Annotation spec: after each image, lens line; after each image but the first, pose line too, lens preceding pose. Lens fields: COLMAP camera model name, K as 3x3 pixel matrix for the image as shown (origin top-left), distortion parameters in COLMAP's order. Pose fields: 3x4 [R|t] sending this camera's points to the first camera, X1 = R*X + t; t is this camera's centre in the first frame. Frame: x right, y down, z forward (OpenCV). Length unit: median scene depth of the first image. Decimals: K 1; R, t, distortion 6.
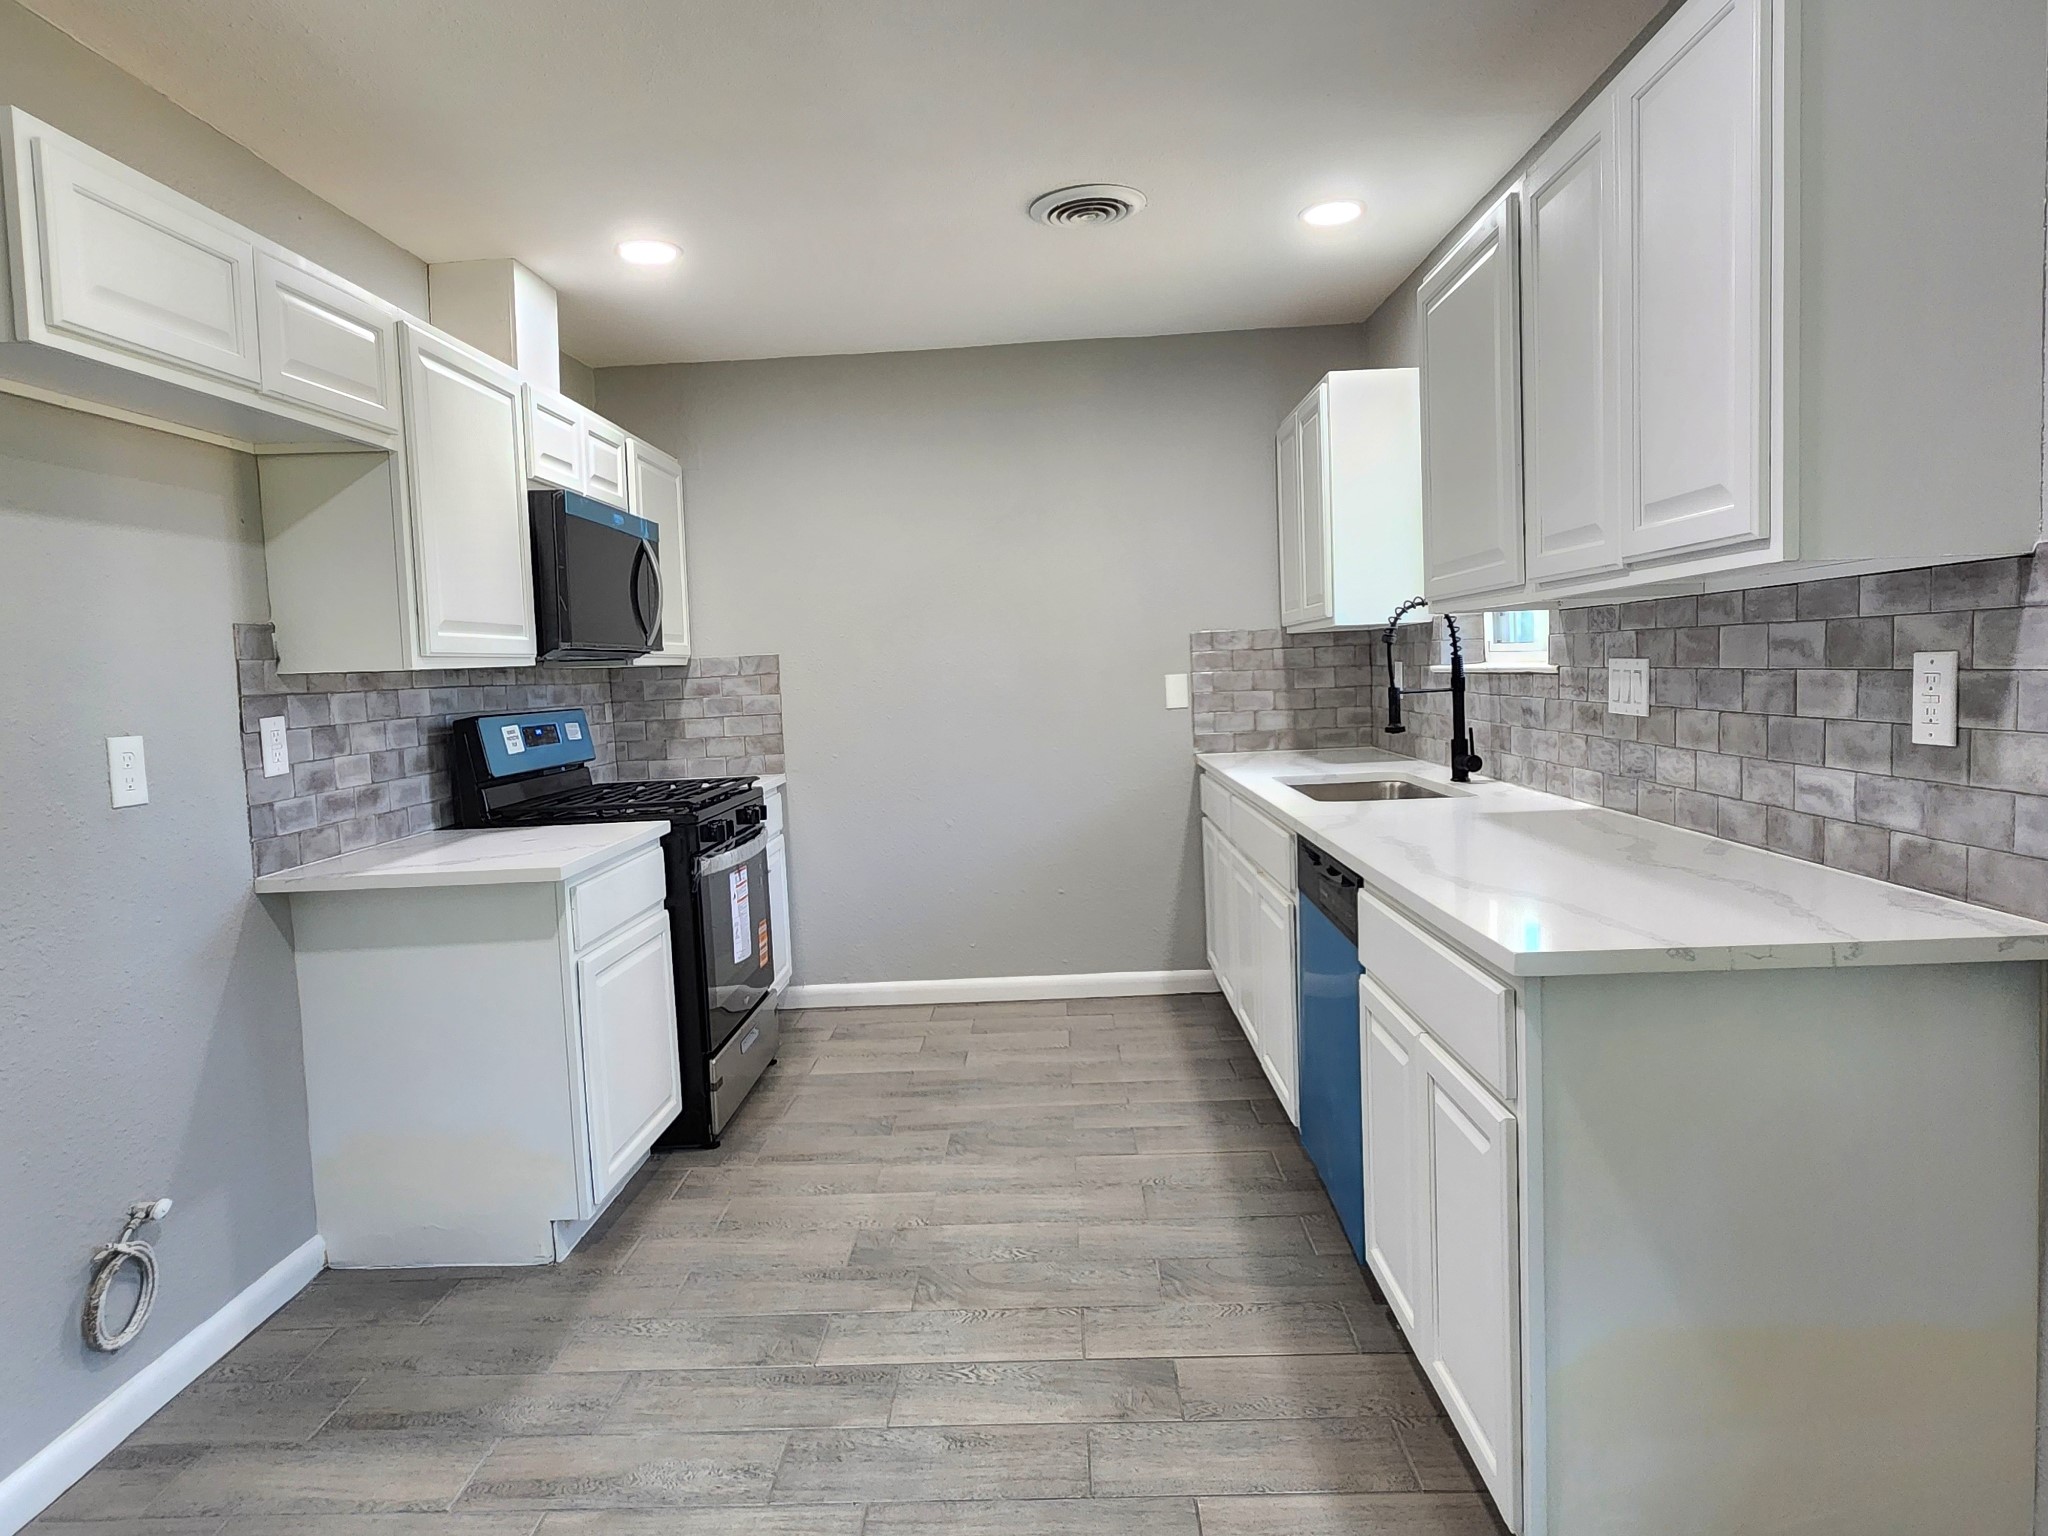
lens RADIAL K [[1214.0, 0, 1008.9], [0, 1214.0, 747.2], [0, 0, 1]] dist [-0.004351, 0.005508]
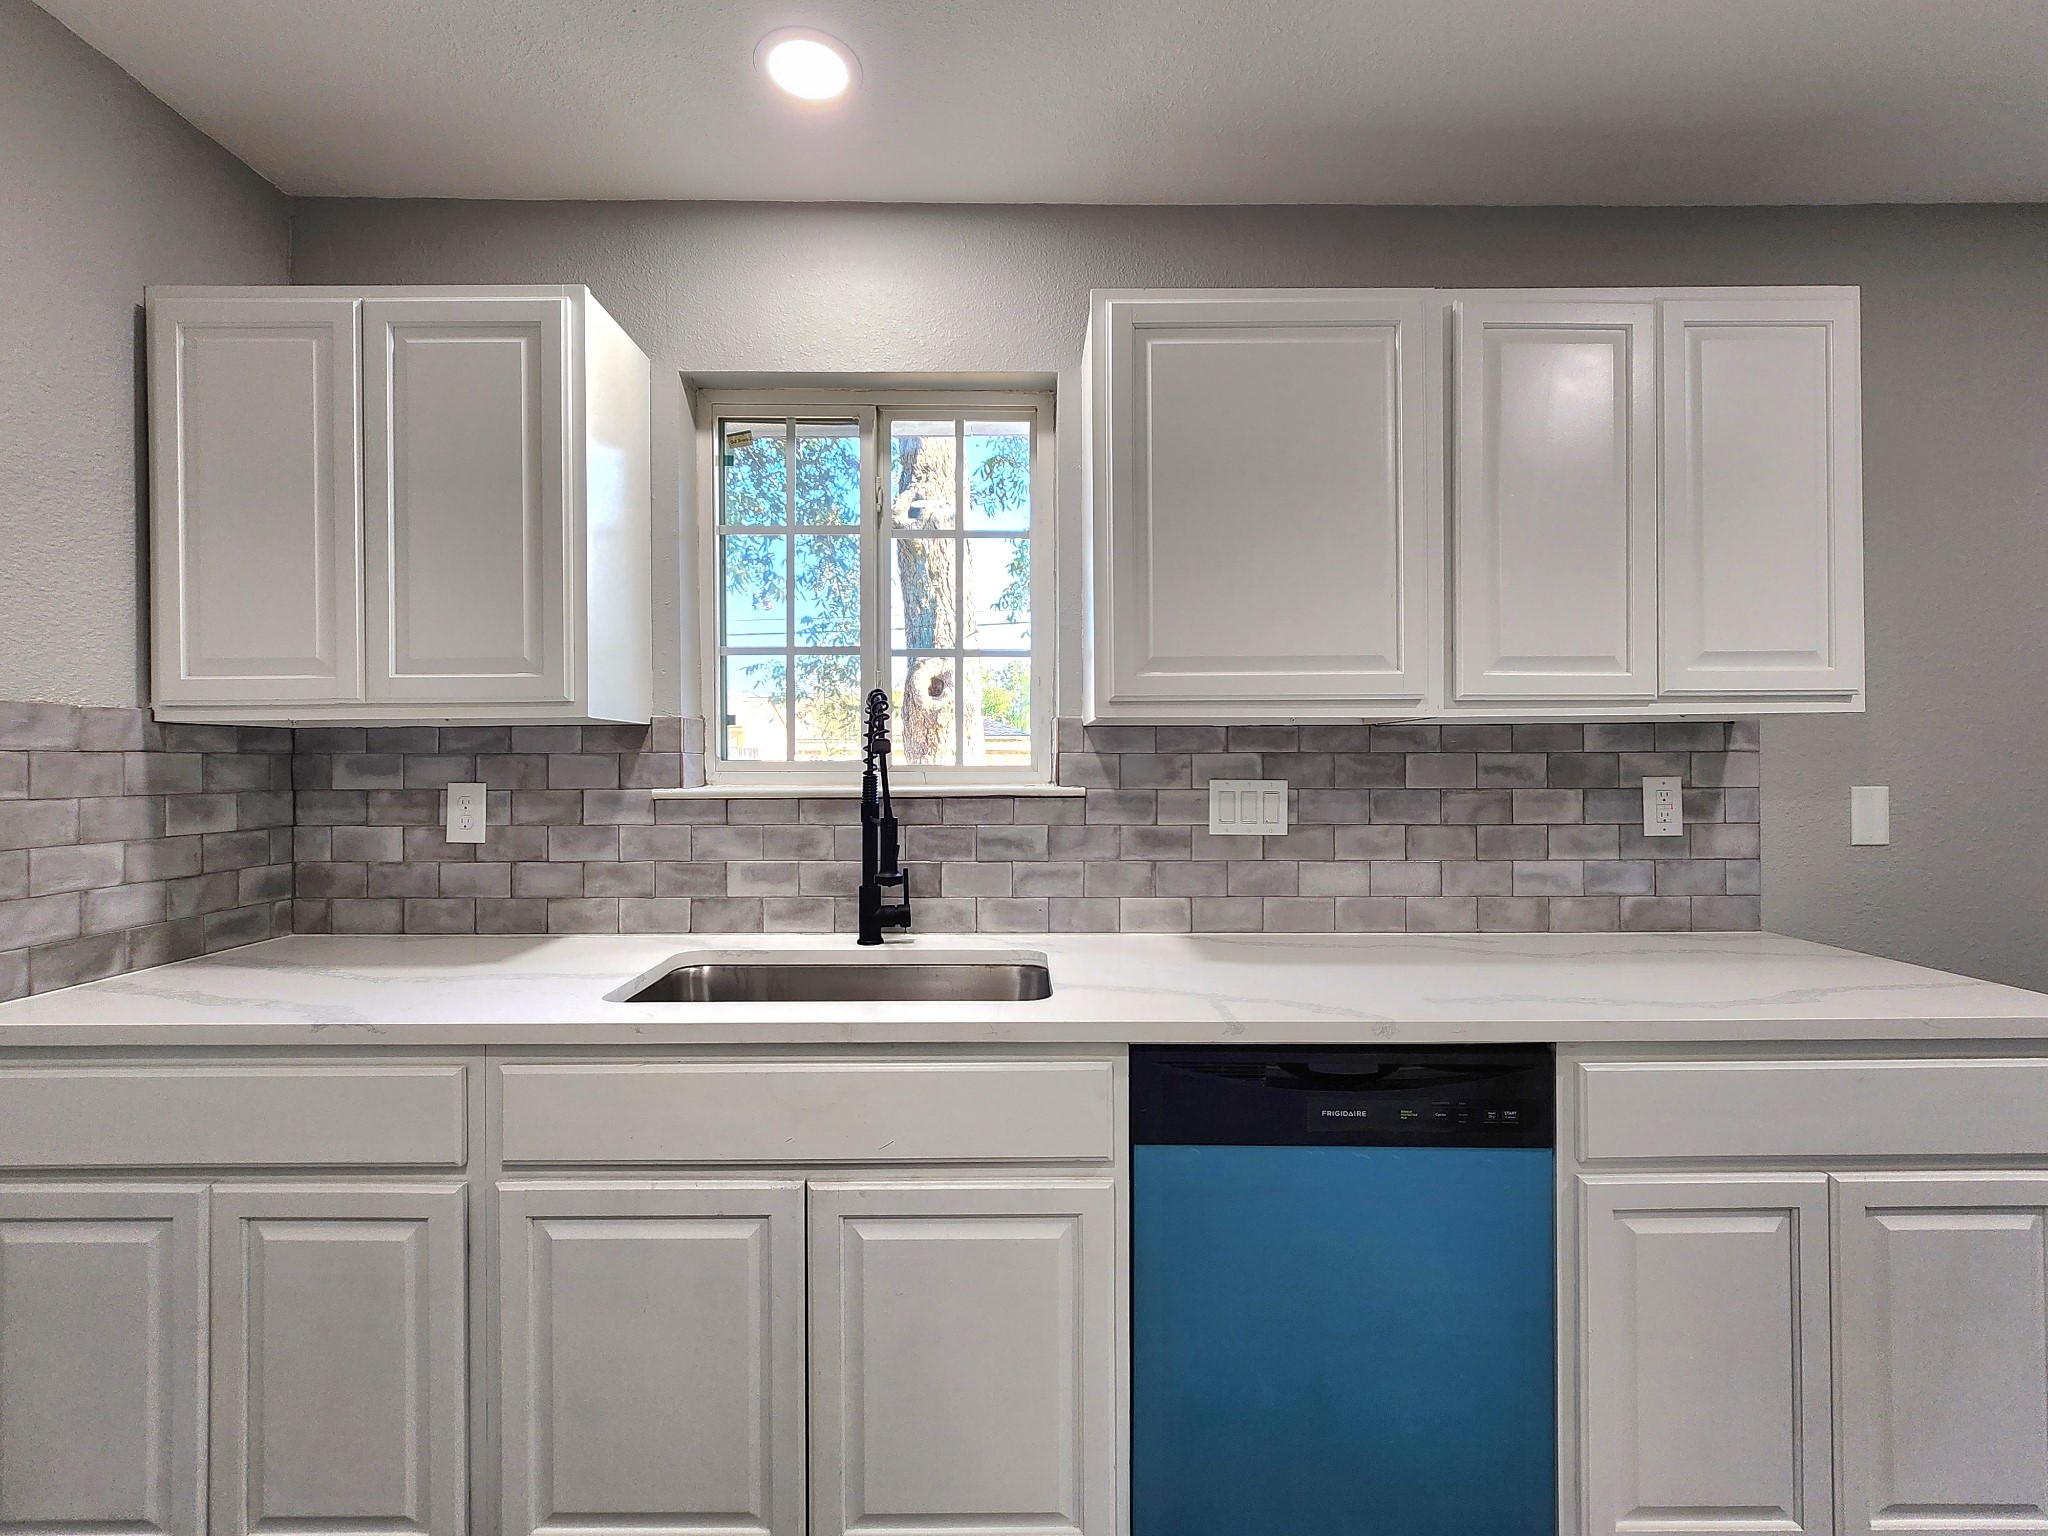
lens RADIAL K [[941.1, 0, 1026.1], [0, 941.1, 759.6], [0, 0, 1]] dist [-0.005026, 0.003621]
pose [[-0.039224, 0.046181, 0.998163, -0.263917], [0.070732, 0.996554, -0.043327, -0.065769], [-0.996724, 0.068902, -0.042355, 1.161202]]
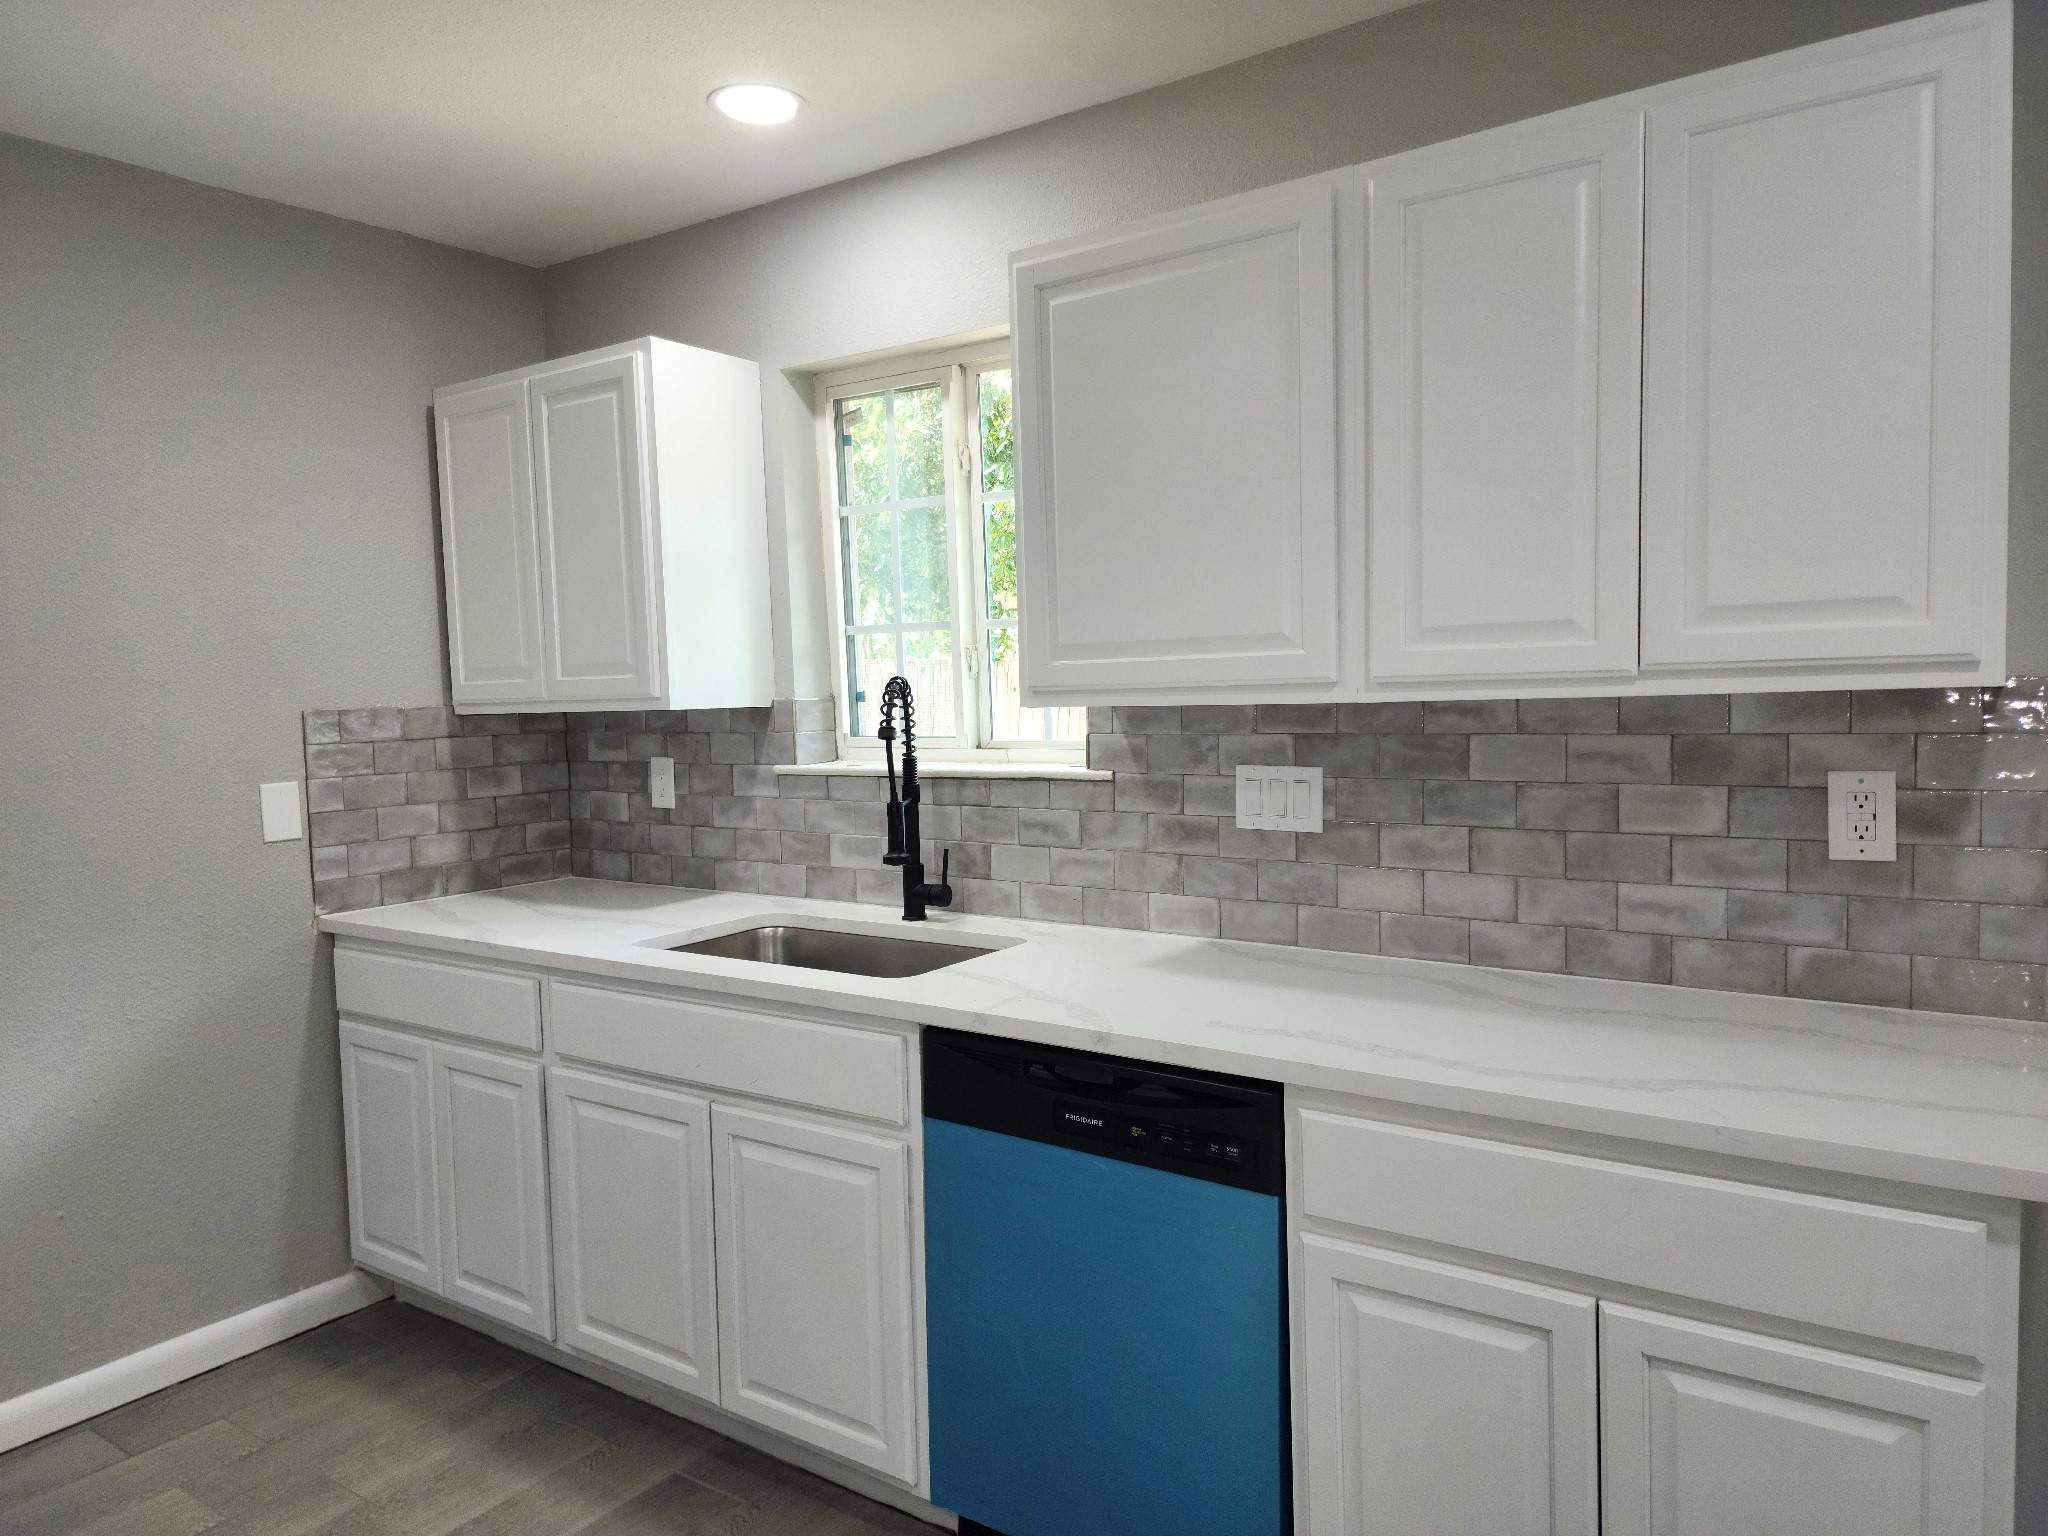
lens RADIAL K [[1373.4, 0, 1023.9], [0, 1373.4, 767.3], [0, 0, 1]] dist [0.066984, -0.060948]
pose [[0.547663, -0.023431, 0.836371, -0.390209], [0.058159, 0.998256, -0.010116, -0.068958], [-0.834675, 0.054183, 0.548071, 0.583988]]
